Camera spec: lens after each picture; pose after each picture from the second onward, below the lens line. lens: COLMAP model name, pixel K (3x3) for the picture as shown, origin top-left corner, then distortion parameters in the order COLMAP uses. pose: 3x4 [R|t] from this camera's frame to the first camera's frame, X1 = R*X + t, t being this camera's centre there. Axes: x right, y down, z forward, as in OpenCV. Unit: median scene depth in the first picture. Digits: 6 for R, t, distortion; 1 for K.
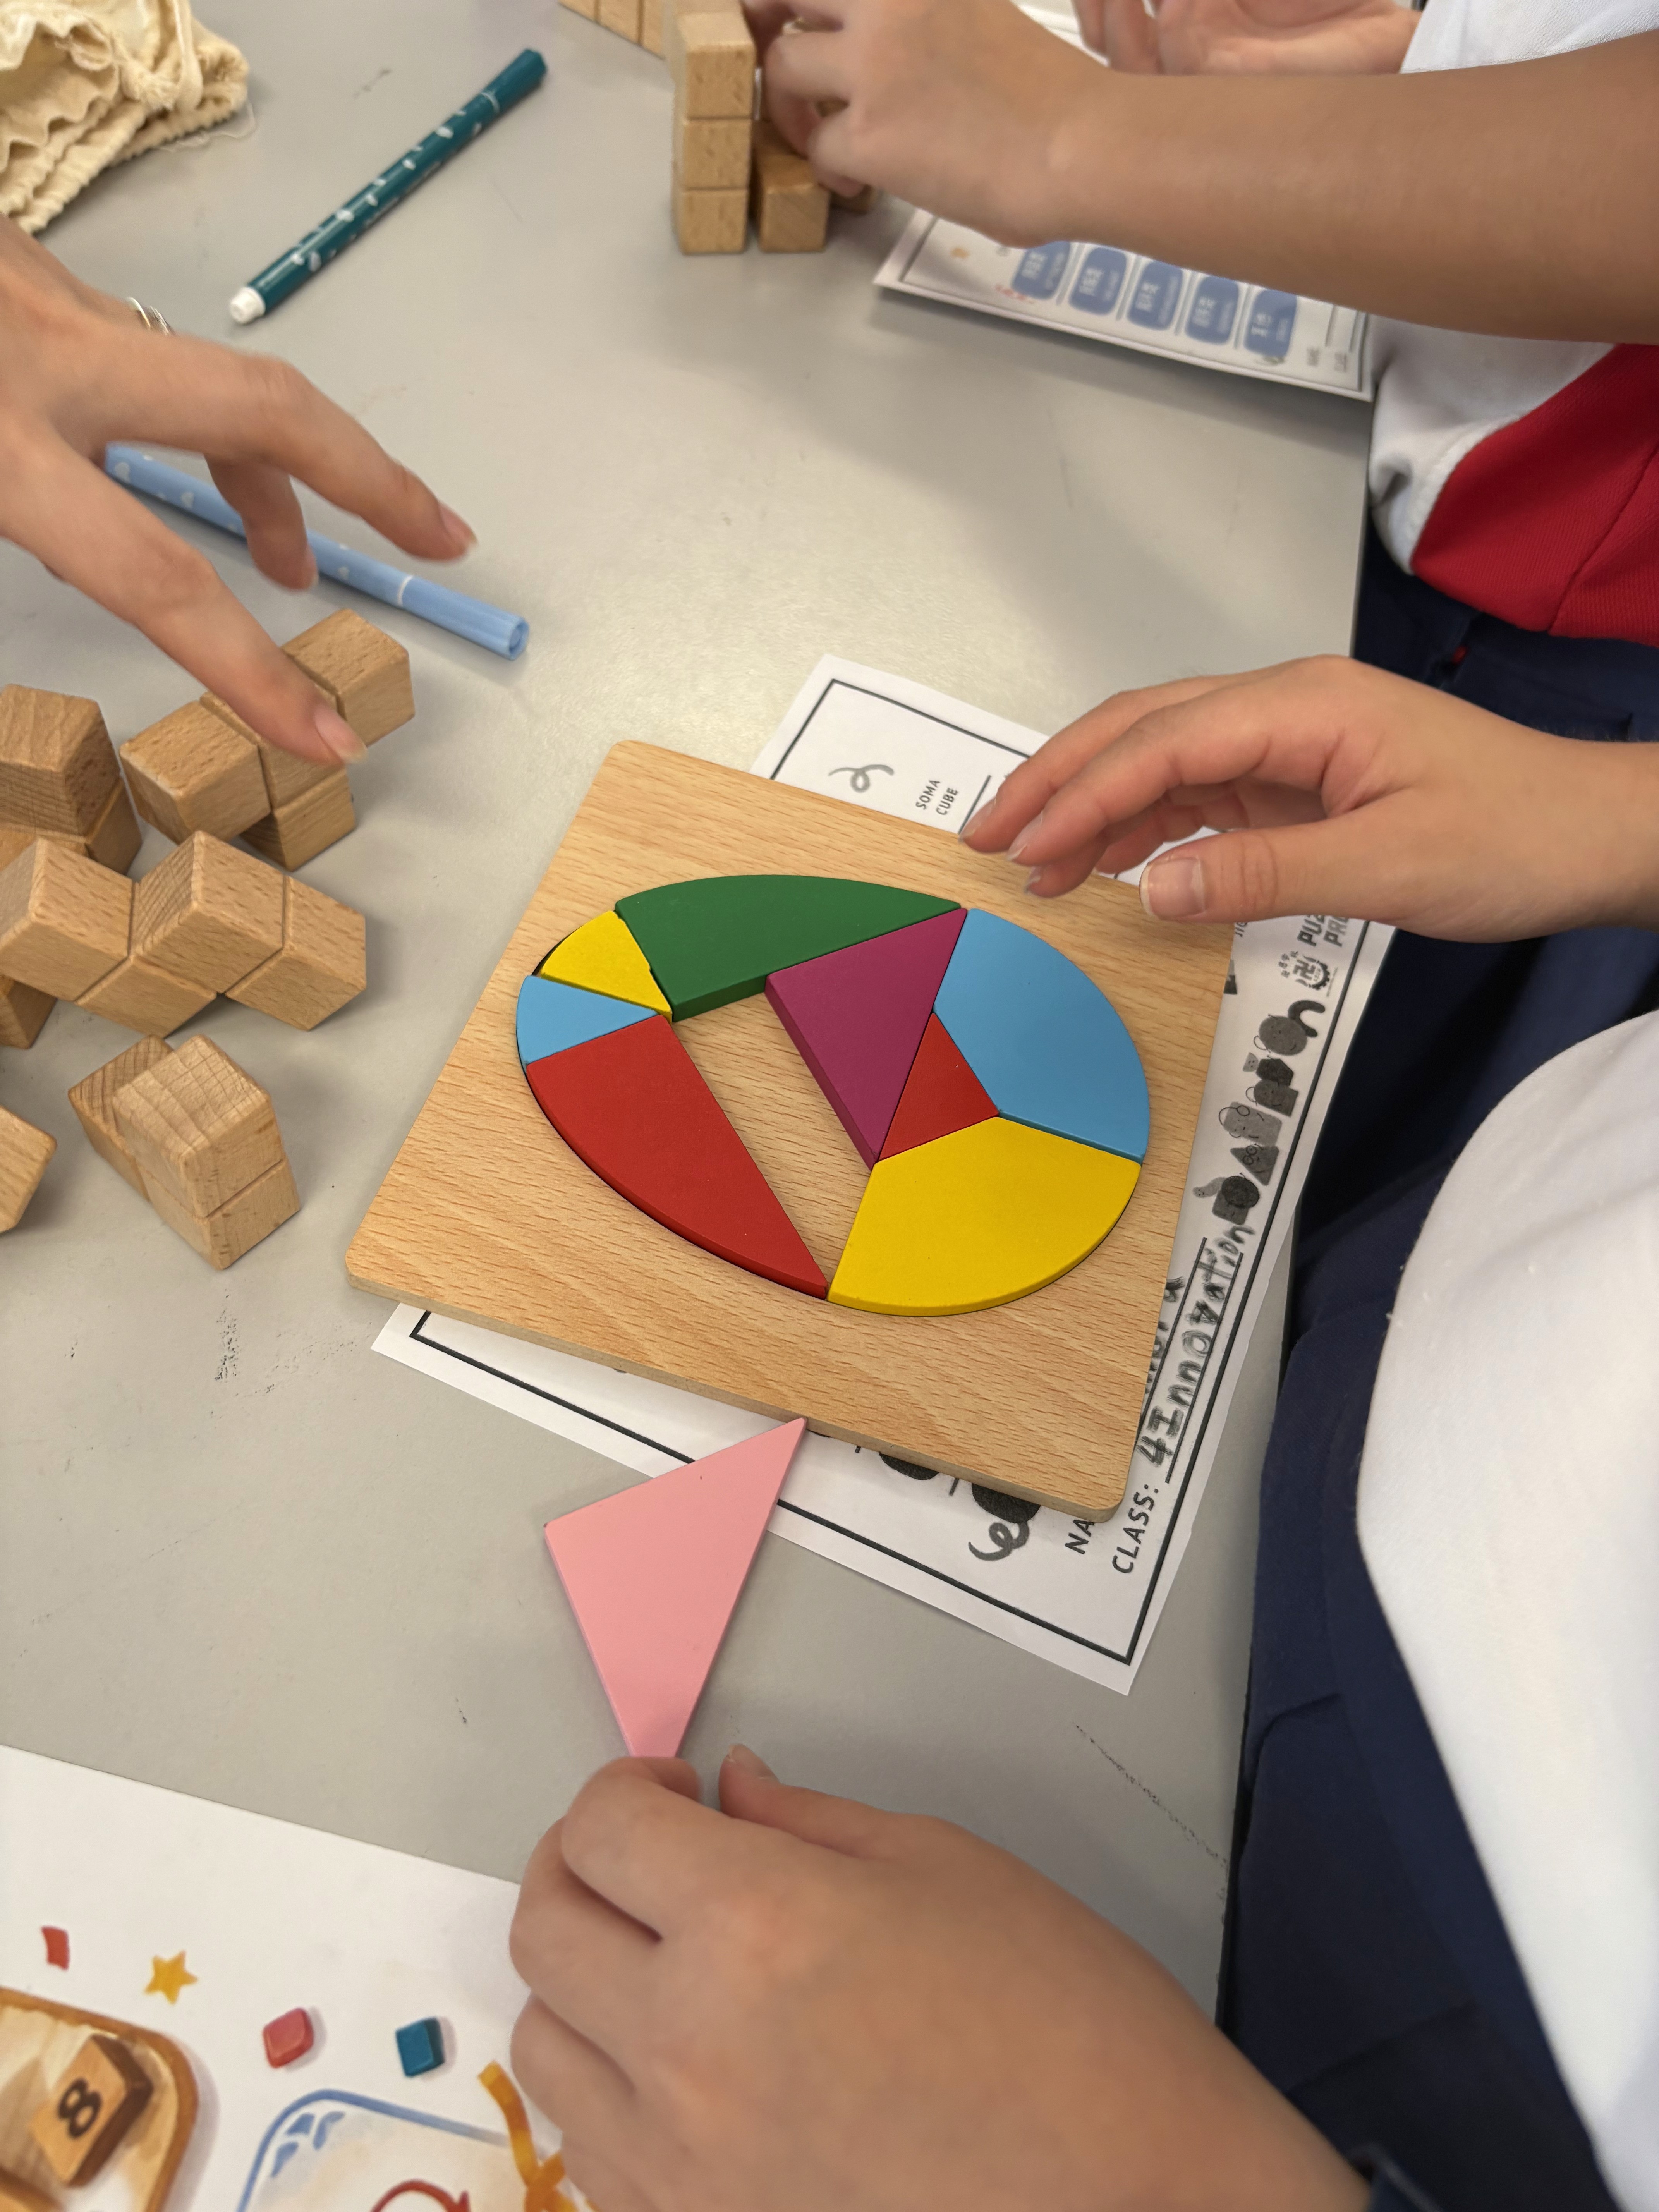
lens RADIAL K [[1680.2, 0, 826.6], [0, 1680.2, 1106.7], [0, 0, 1]] dist [-0.030558, 0.005555]
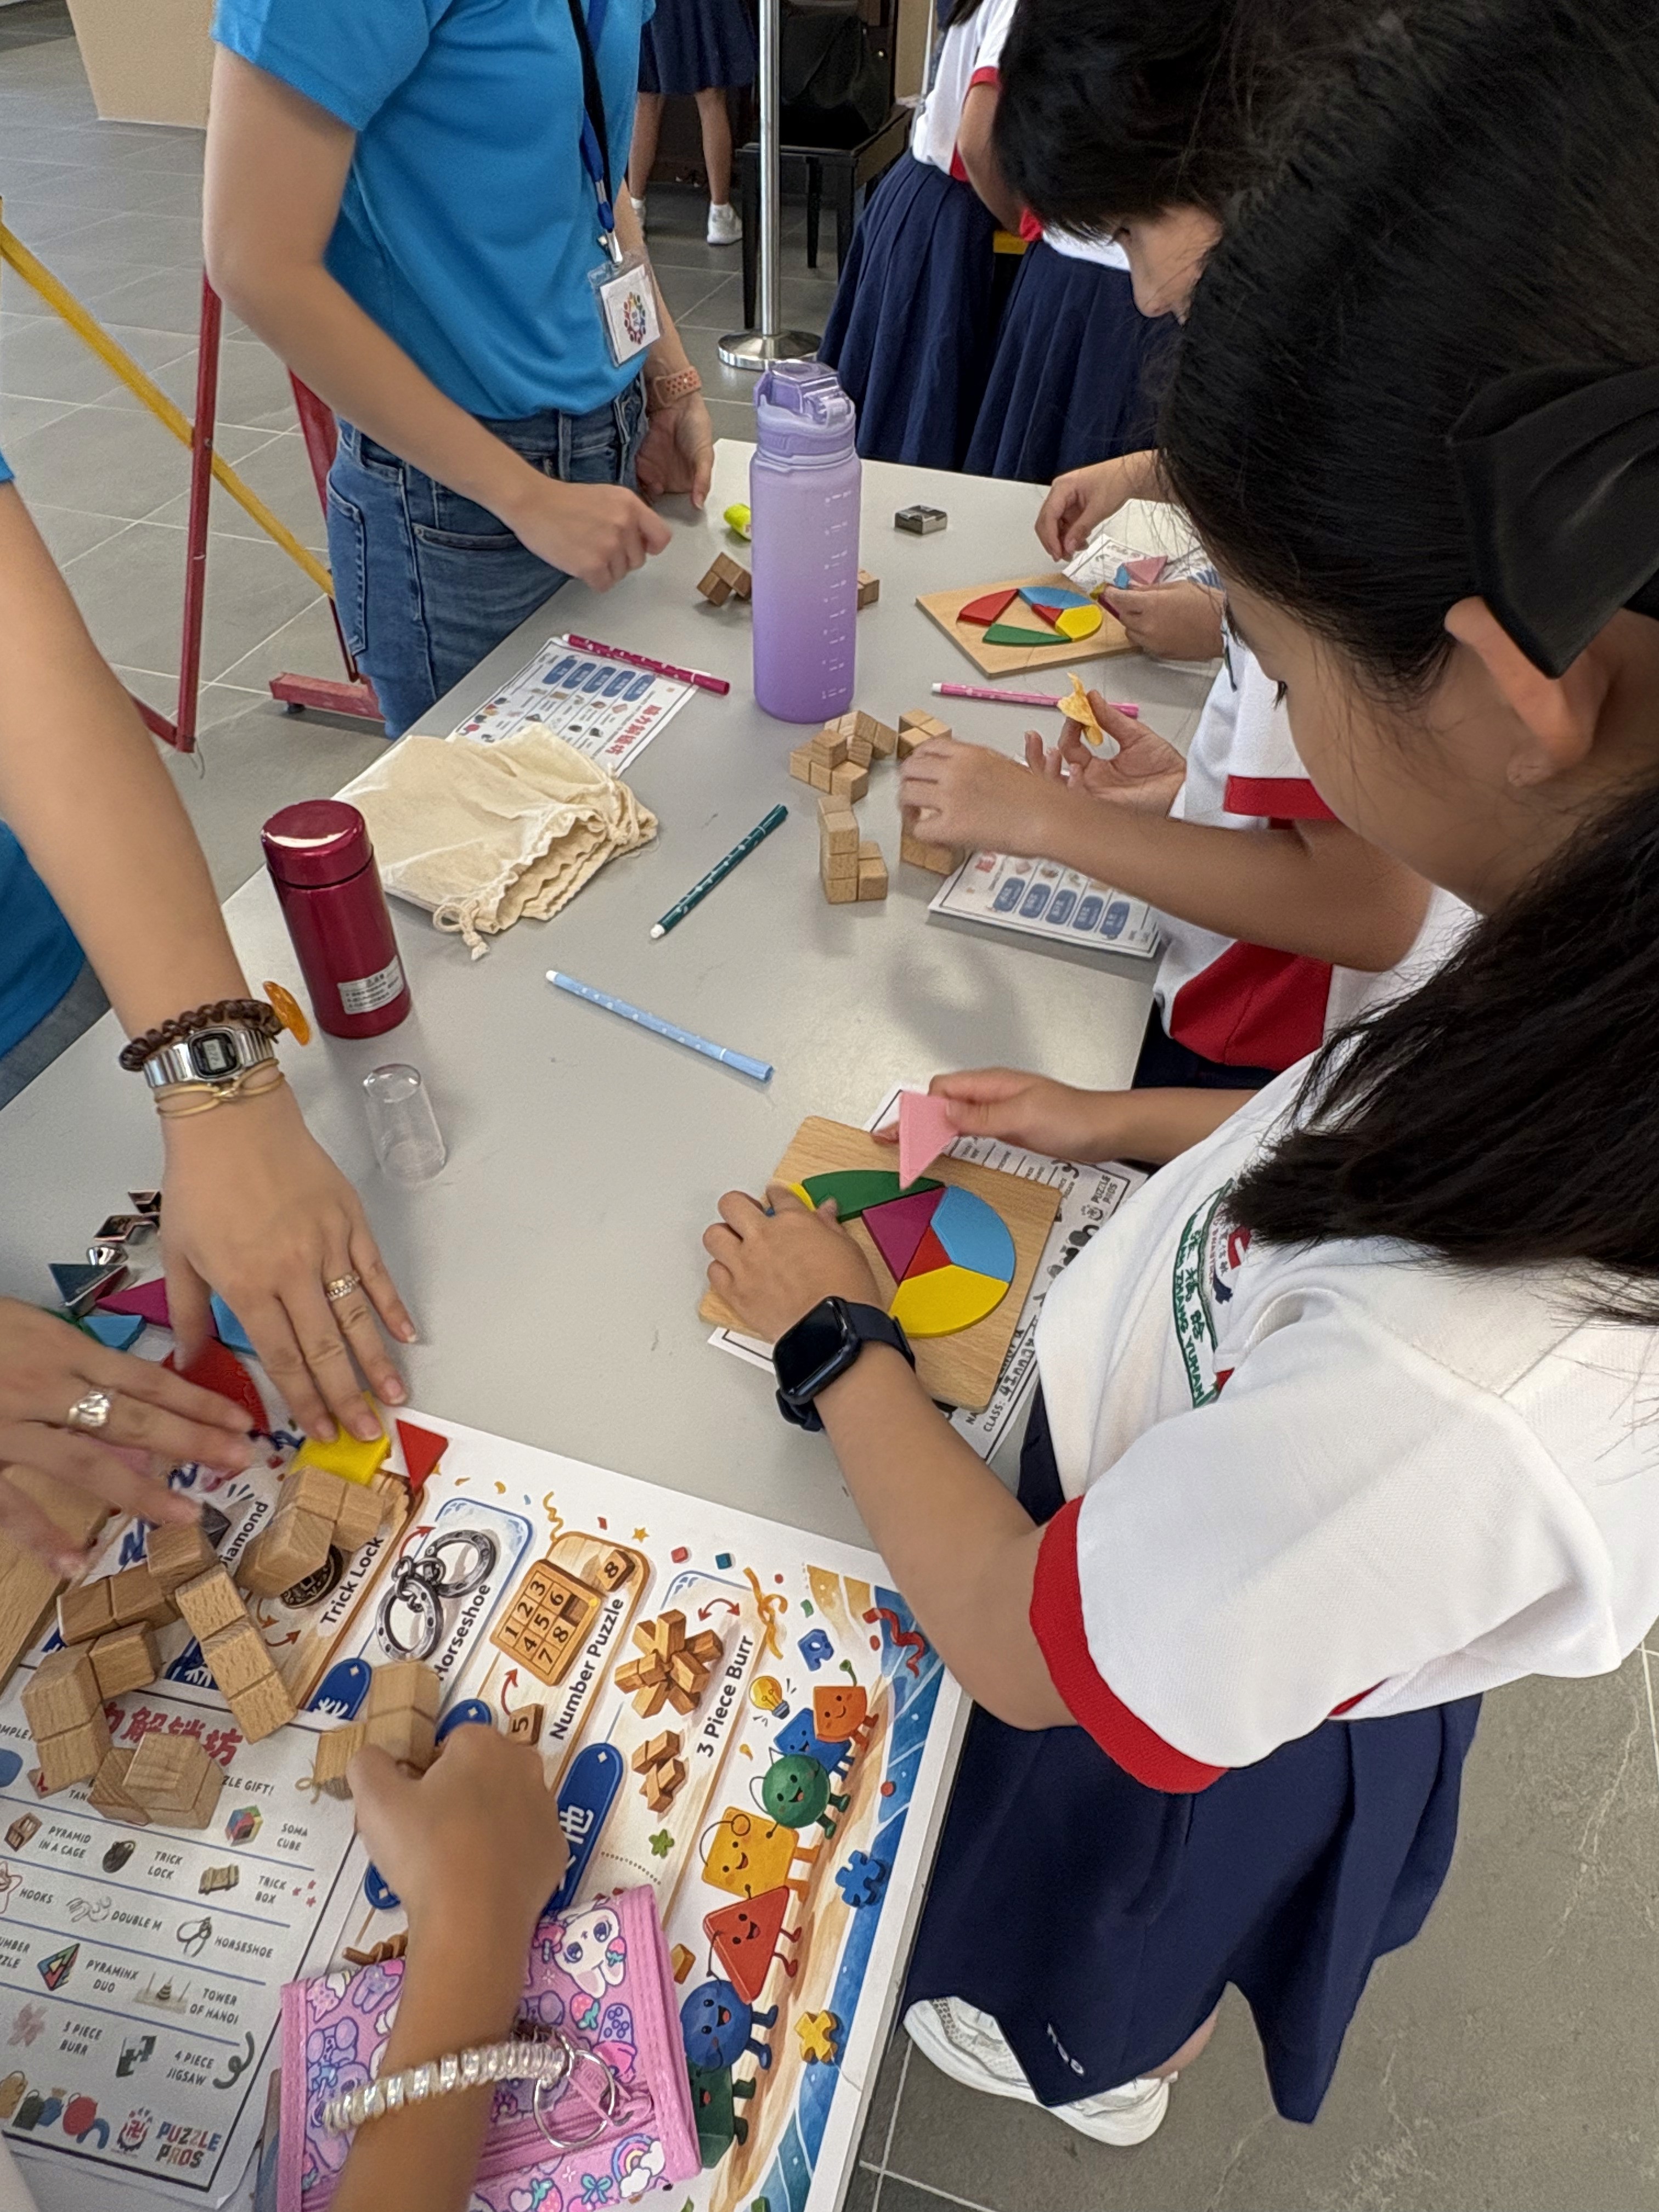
lens RADIAL K [[1416.5, 0, 829.3], [0, 1416.5, 1105.3], [0, 0, 1]] dist [-0.002425, -0.000216]
pose [[0.992903, 0.001332, -0.118921, 0.128495], [-0.025167, 0.979645, -0.199152, 0.149604], [0.116235, 0.200732, 0.972726, -0.854438]]
